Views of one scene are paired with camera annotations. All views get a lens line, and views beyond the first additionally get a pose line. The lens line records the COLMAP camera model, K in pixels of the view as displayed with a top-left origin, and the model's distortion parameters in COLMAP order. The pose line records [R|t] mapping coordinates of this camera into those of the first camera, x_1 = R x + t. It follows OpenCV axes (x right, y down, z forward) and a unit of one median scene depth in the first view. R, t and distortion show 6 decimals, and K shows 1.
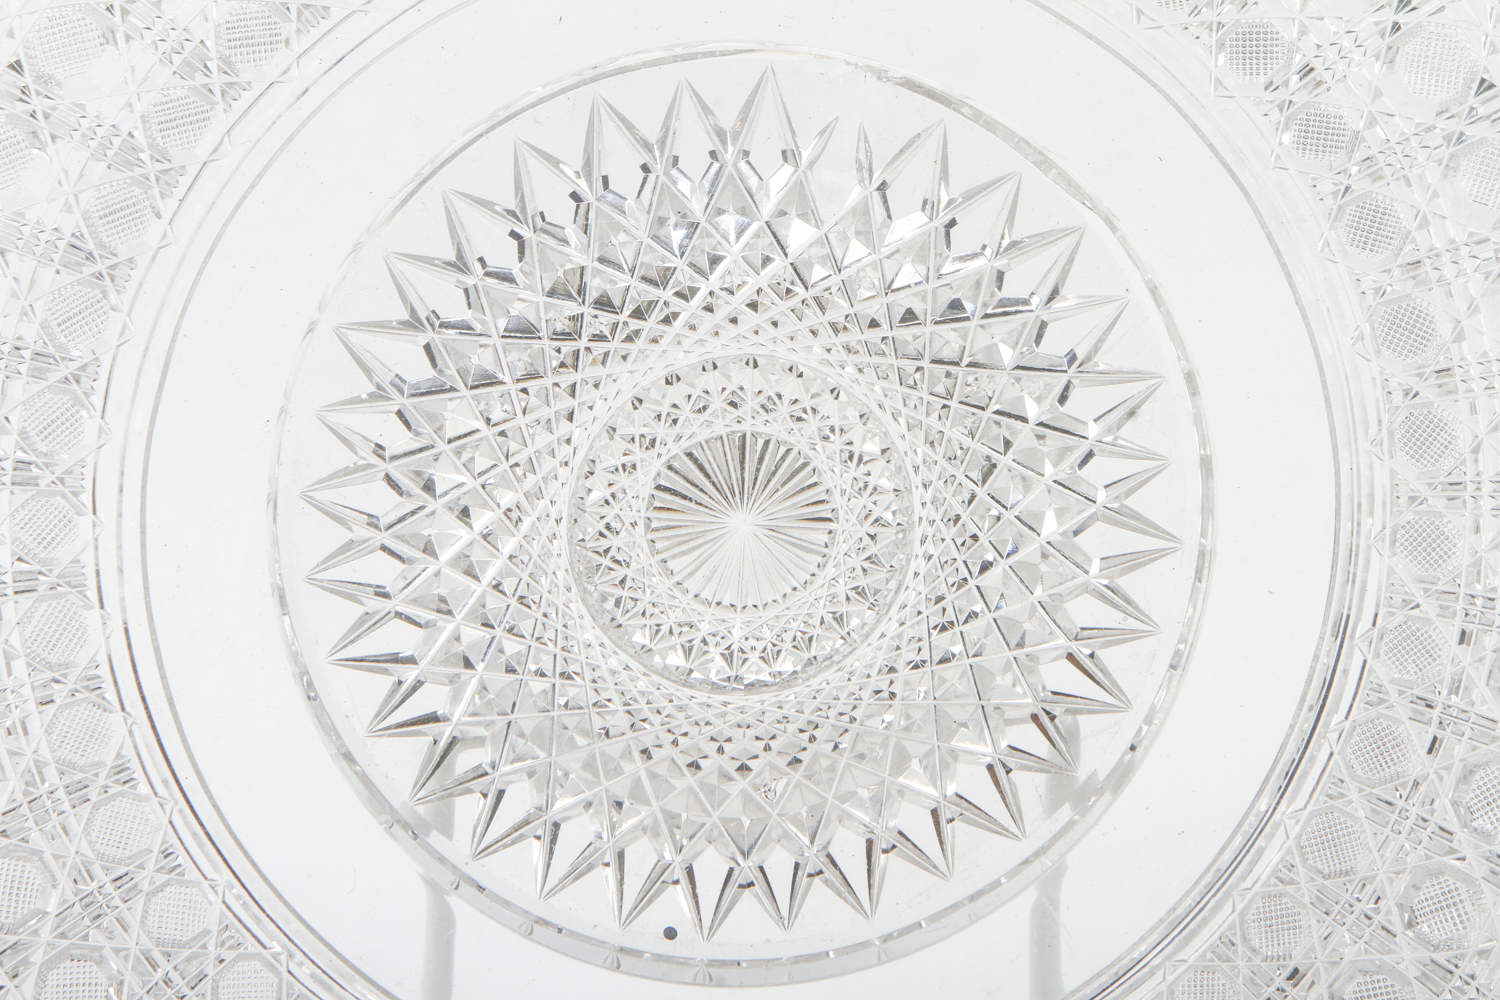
lens RADIAL K [[3956.1, 0, 754.8], [0, 3956.1, 486.2], [0, 0, 1]] dist [0.166723, 0.000000]
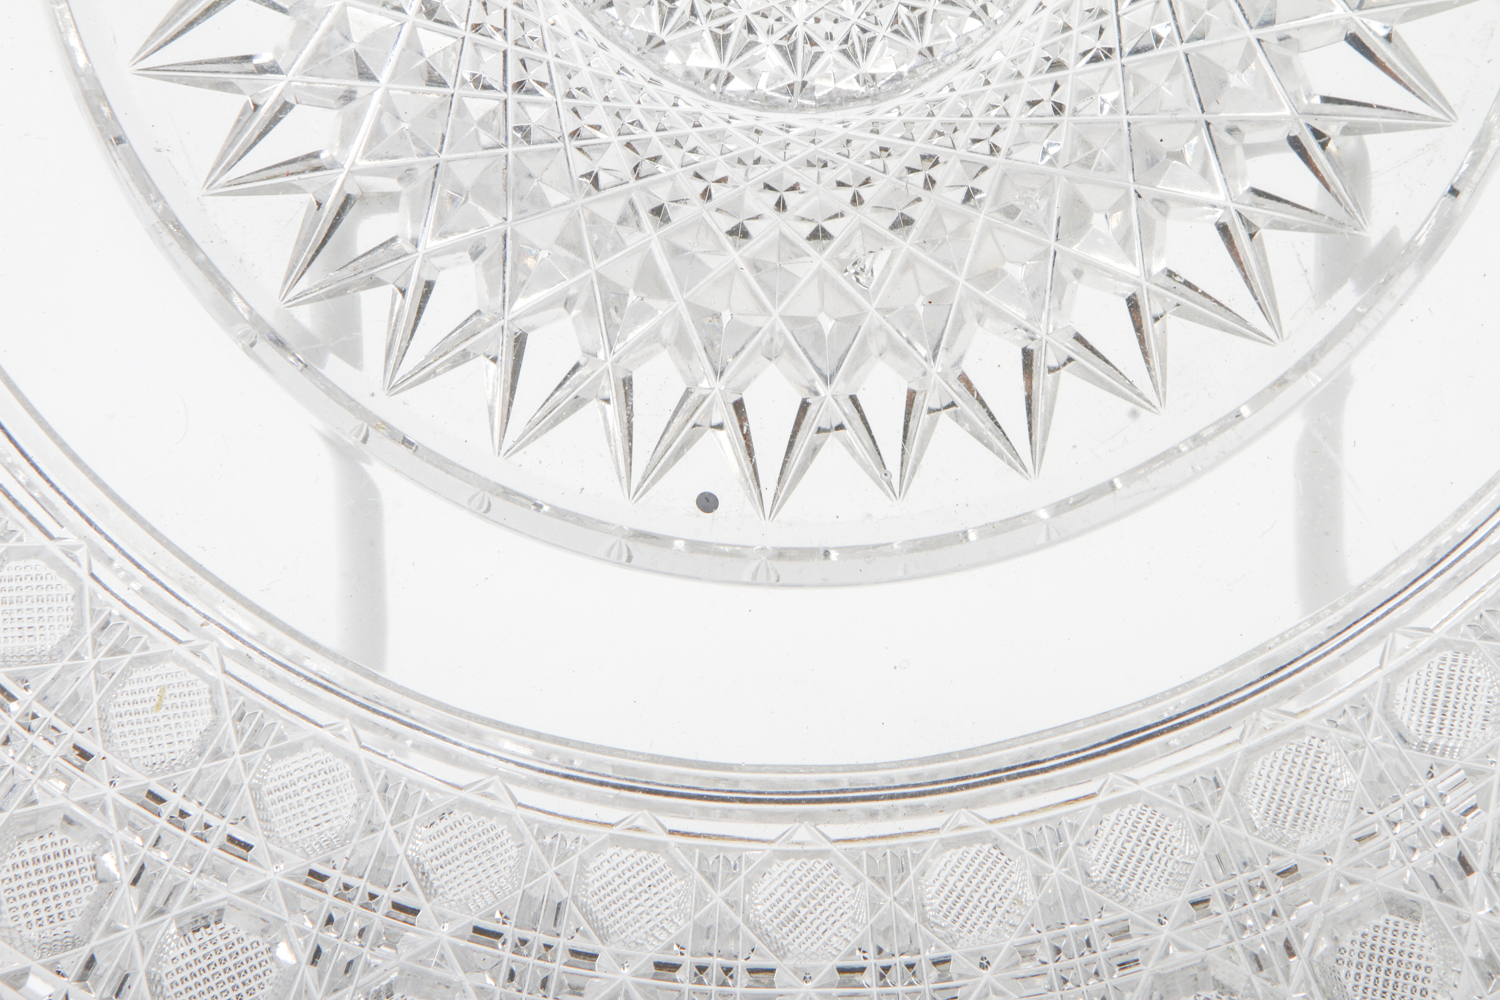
lens RADIAL K [[4904.8, 0, 754.7], [0, 4904.8, 490.1], [0, 0, 1]] dist [0.540810, 0.000000]
pose [[0.998688, -0.026327, -0.043930, 0.019905], [0.028670, 0.998152, 0.053580, 0.070200], [0.042438, -0.054769, 0.997597, 0.235038]]
